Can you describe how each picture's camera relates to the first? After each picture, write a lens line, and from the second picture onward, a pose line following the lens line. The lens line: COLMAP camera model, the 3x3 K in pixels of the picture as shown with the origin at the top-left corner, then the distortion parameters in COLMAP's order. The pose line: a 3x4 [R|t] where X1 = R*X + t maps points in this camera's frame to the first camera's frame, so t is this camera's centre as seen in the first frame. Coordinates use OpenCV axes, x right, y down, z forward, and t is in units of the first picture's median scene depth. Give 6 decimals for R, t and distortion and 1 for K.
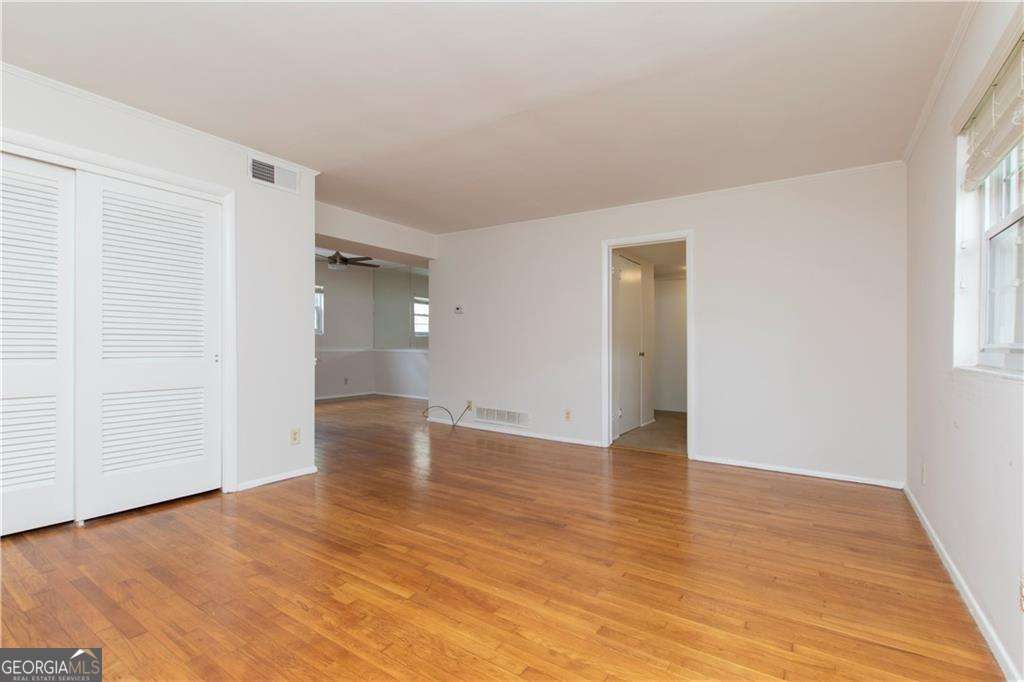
lens RADIAL K [[482.6, 0, 511.8], [0, 482.6, 343.2], [0, 0, 1]] dist [0.002687, -0.003416]
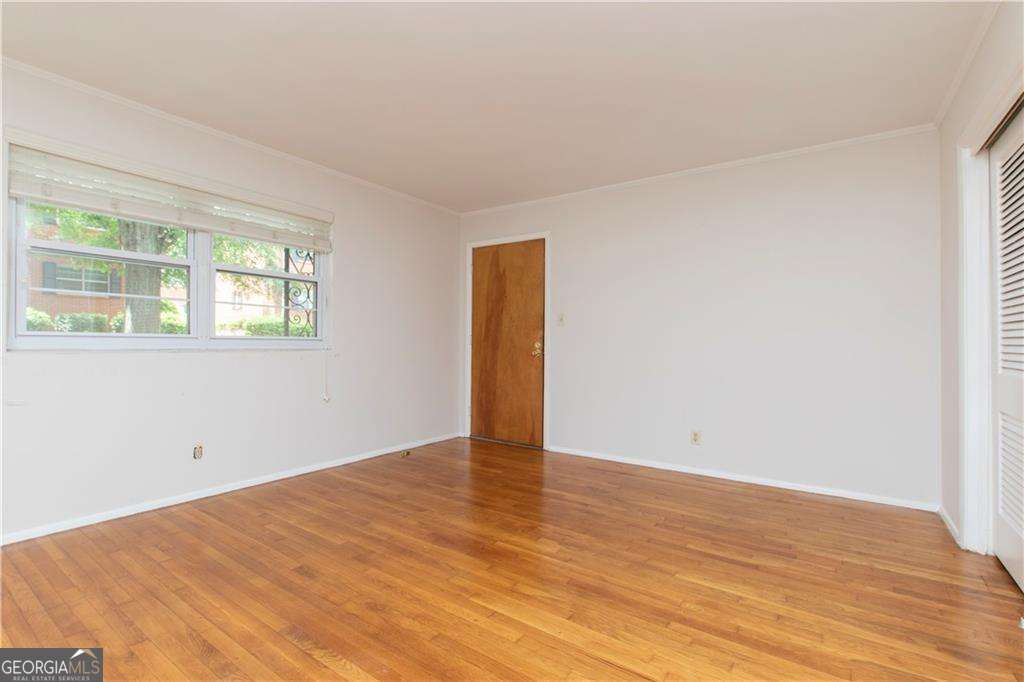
lens RADIAL K [[466.5, 0, 510.3], [0, 466.5, 340.2], [0, 0, 1]] dist [0.000111, 0.000004]
pose [[-0.999789, -0.016774, 0.011816, -0.241708], [-0.016814, 0.999853, -0.003259, 0.001538], [-0.011759, -0.003457, -0.999925, 2.126803]]
